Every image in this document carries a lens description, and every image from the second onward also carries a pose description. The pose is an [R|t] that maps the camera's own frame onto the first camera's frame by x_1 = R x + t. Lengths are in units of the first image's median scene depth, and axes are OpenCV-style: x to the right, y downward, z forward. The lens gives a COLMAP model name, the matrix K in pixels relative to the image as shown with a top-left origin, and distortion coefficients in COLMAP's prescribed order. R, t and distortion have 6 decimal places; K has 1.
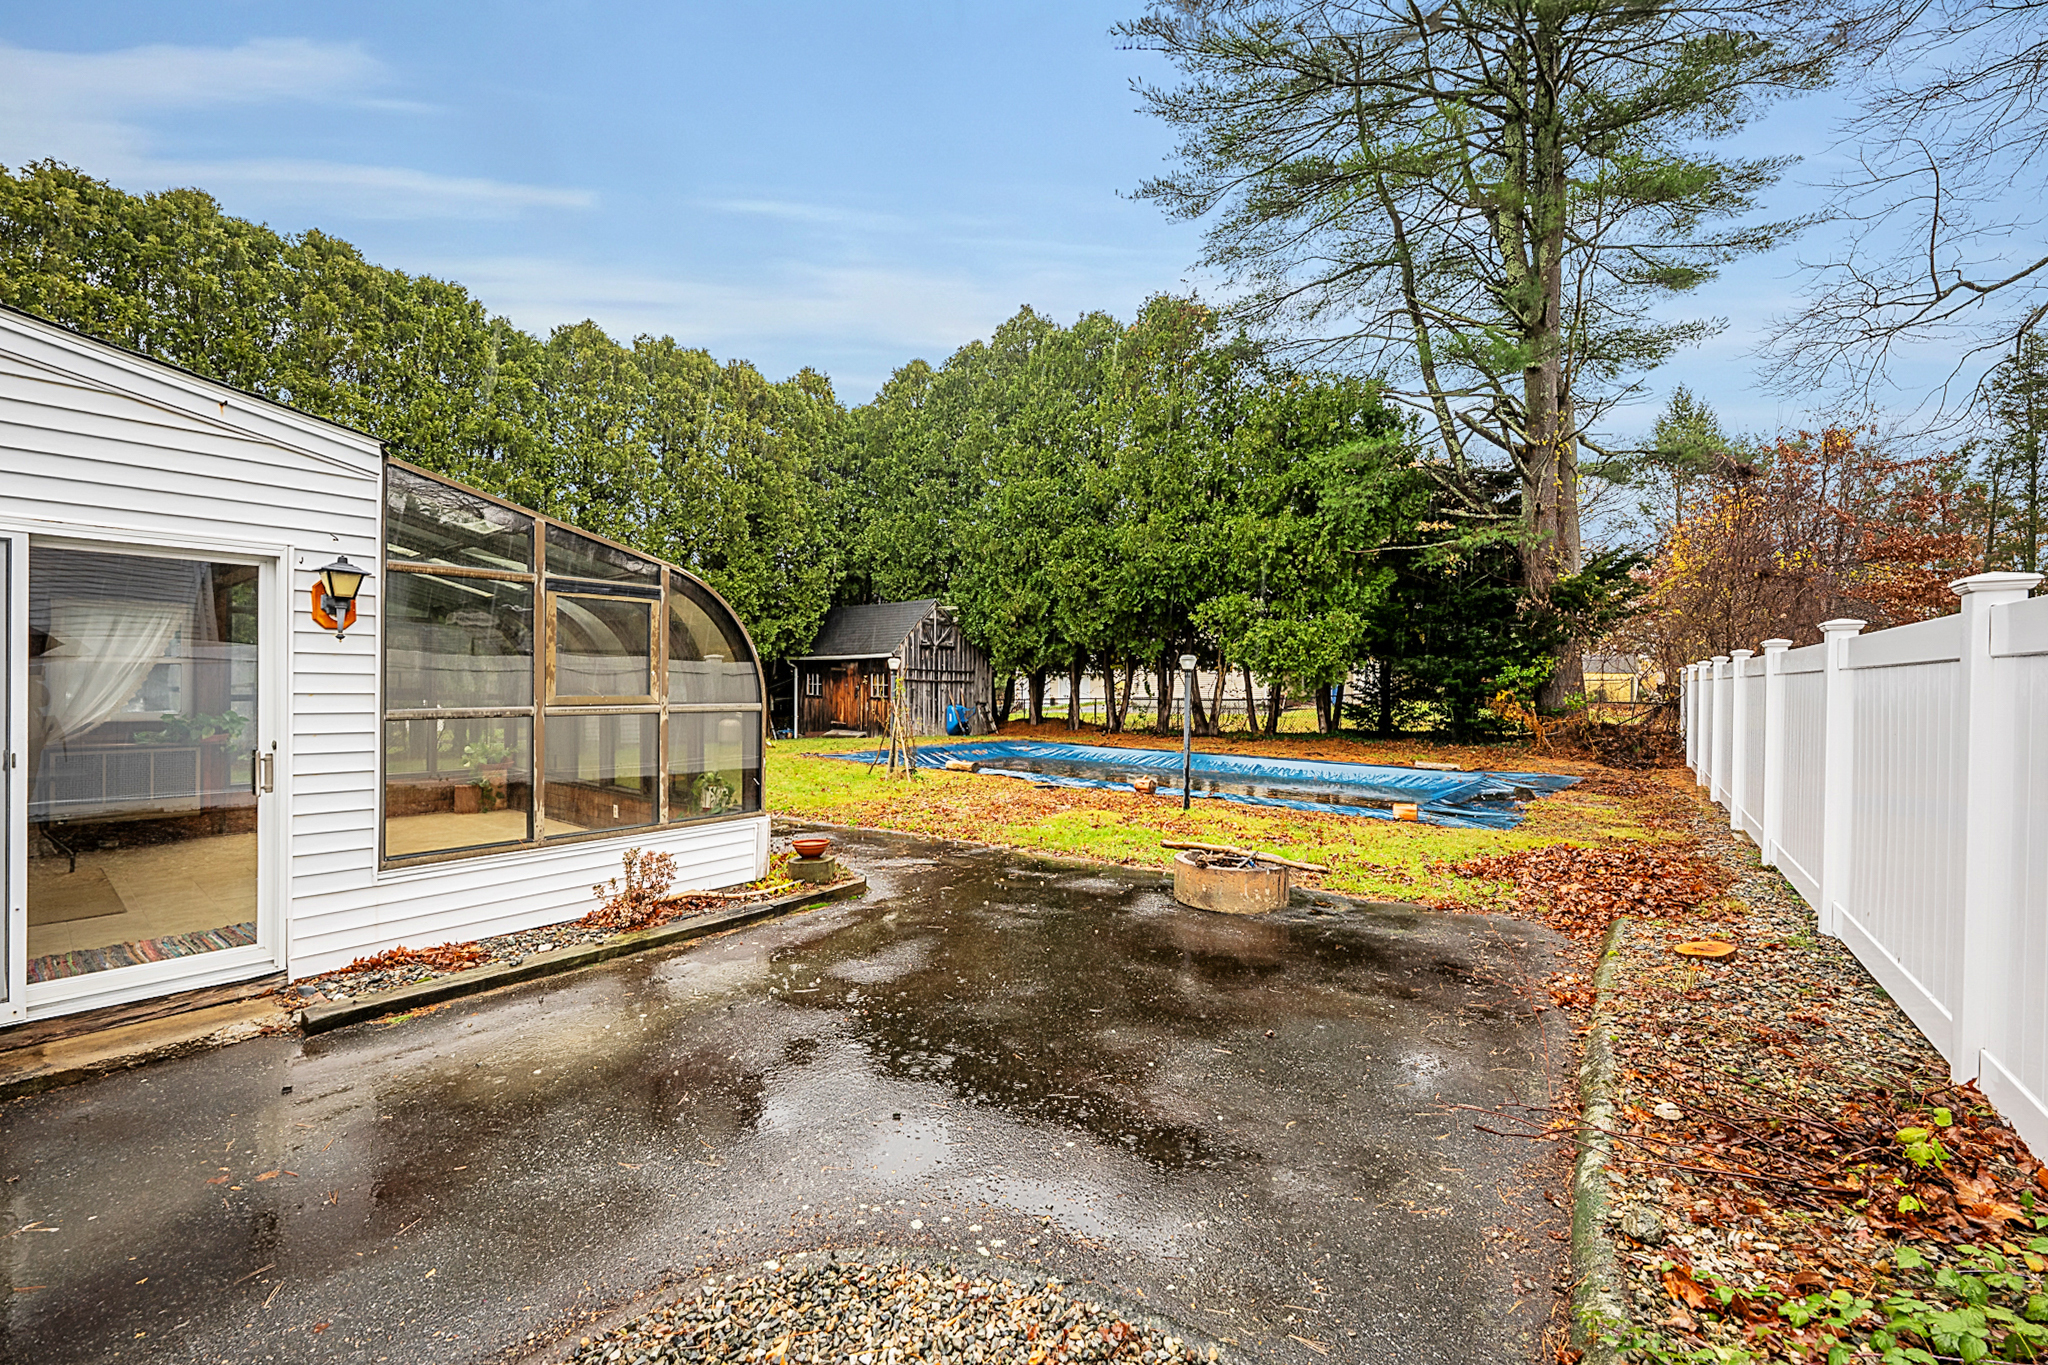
lens RADIAL K [[785.9, 0, 1024.0], [0, 785.9, 682.5], [0, 0, 1]] dist [-0.001969, -0.000139]
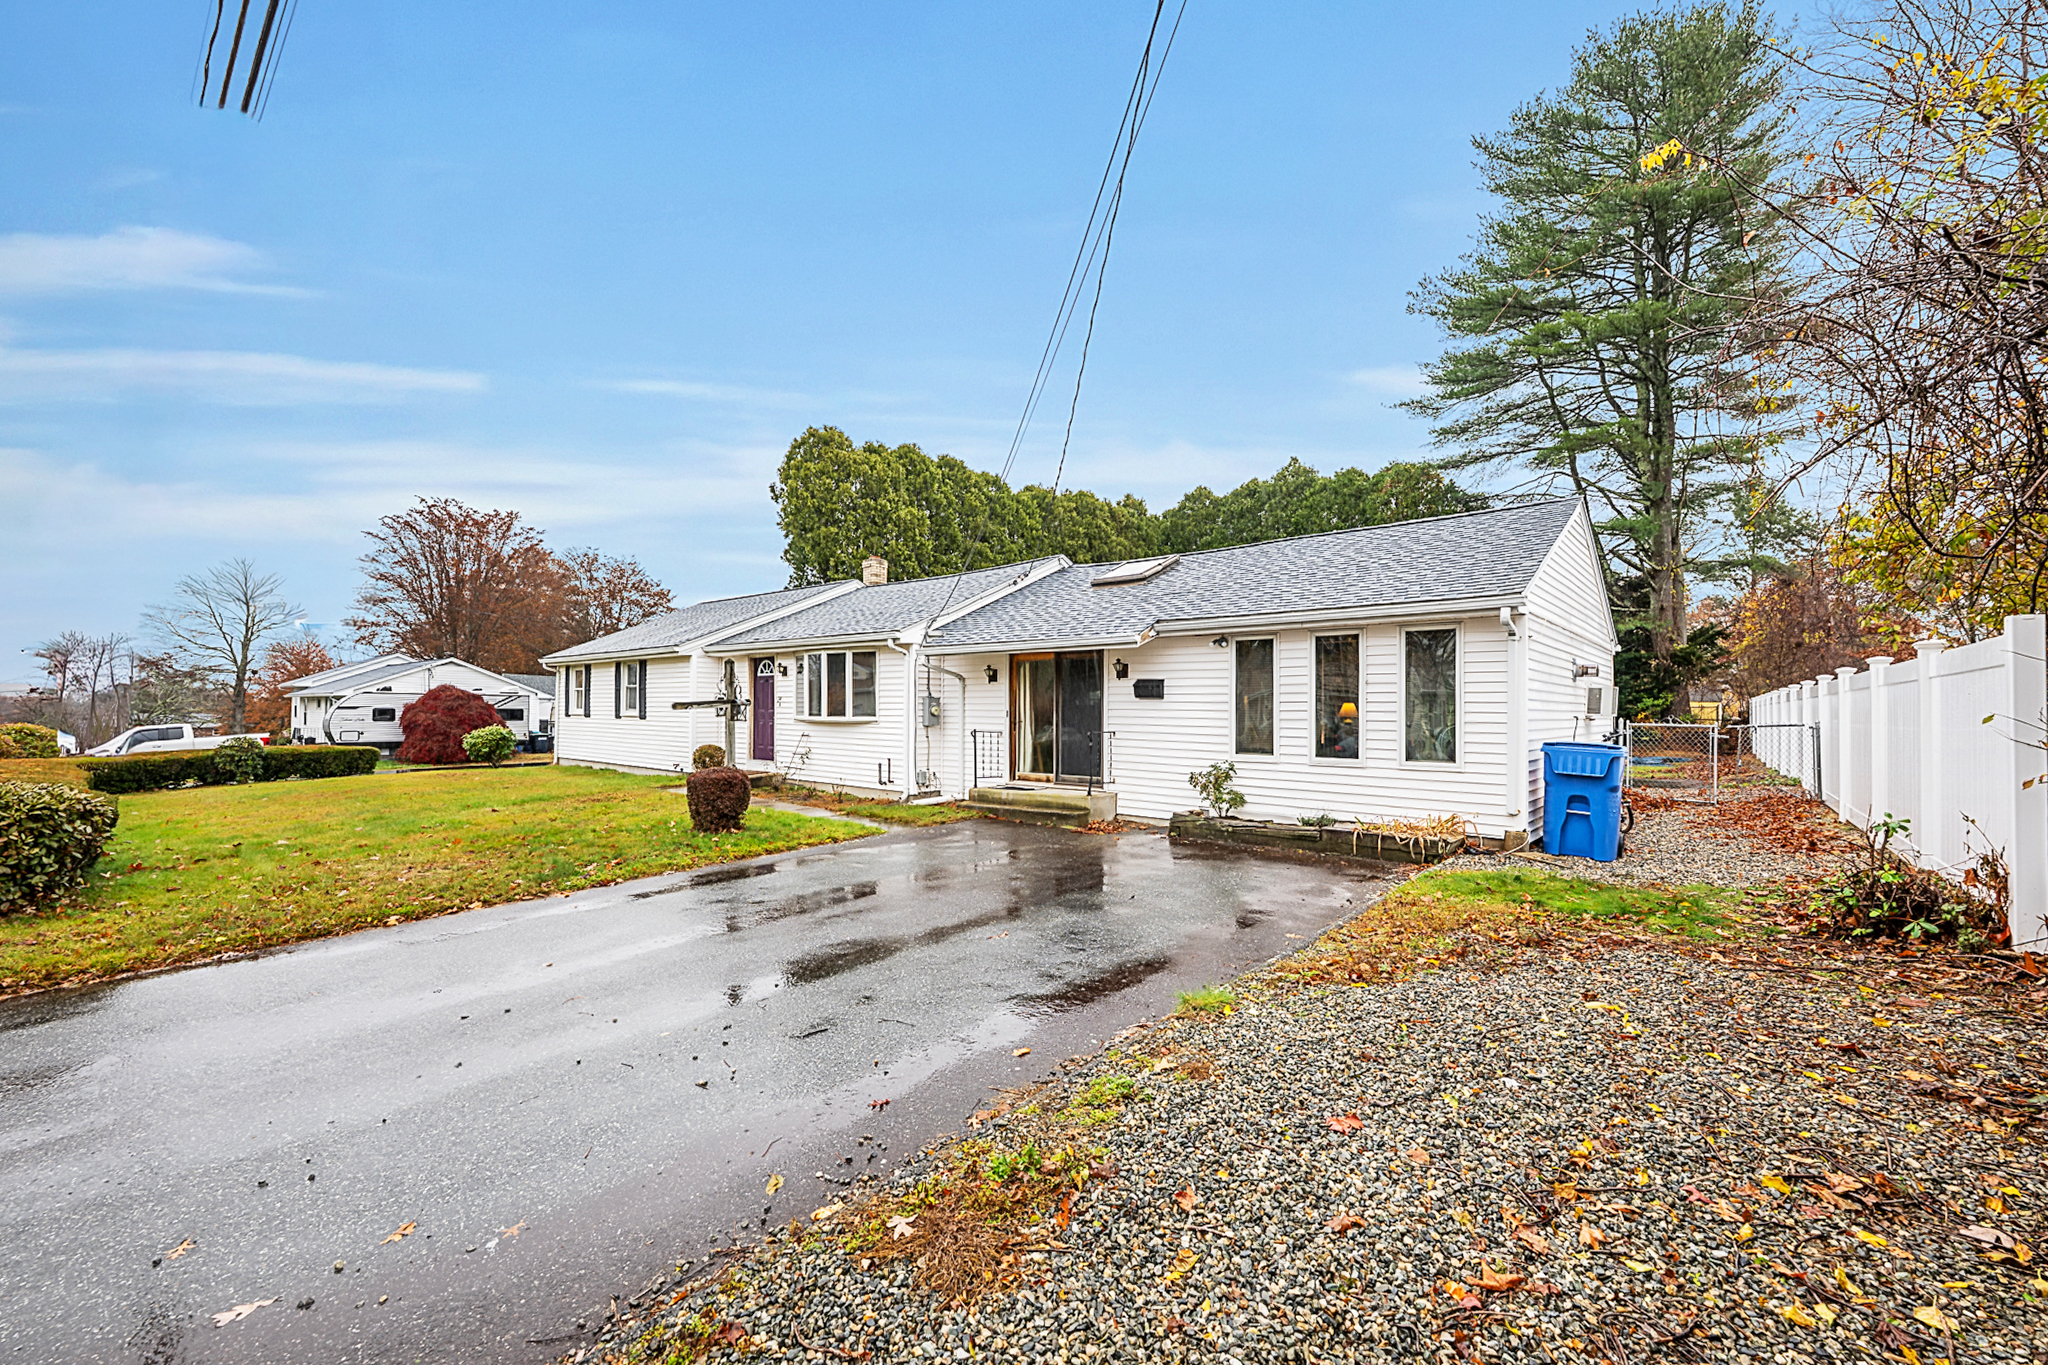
lens RADIAL K [[814.2, 0, 1021.1], [0, 814.2, 694.2], [0, 0, 1]] dist [-0.002735, -0.000383]
pose [[0.998090, -0.011905, -0.060615, -0.638174], [0.011244, 0.999874, -0.011244, -0.024732], [0.060741, 0.010541, 0.998098, -0.858828]]
